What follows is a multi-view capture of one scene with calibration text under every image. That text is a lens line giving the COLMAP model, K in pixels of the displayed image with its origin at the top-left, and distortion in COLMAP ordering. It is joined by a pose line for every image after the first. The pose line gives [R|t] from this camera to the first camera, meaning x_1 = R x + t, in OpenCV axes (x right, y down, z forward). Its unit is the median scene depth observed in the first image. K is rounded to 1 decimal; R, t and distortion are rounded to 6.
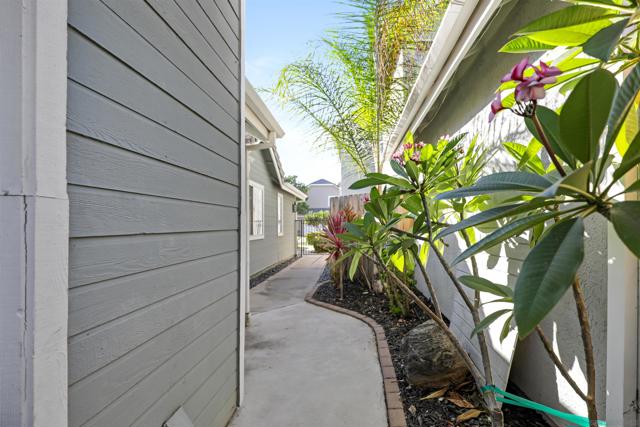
lens RADIAL K [[304.1, 0, 308.6], [0, 304.1, 214.0], [0, 0, 1]] dist [-0.017869, 0.000395]
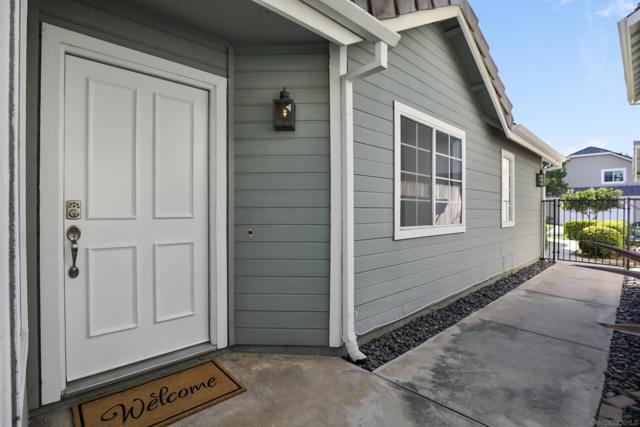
lens RADIAL K [[304.1, 0, 308.6], [0, 304.1, 214.0], [0, 0, 1]] dist [-0.017869, 0.000395]
pose [[0.759219, 0.003804, -0.650824, -0.005718], [0.026740, 0.998956, 0.037032, 0.012293], [0.650286, -0.045518, 0.758325, 0.223420]]
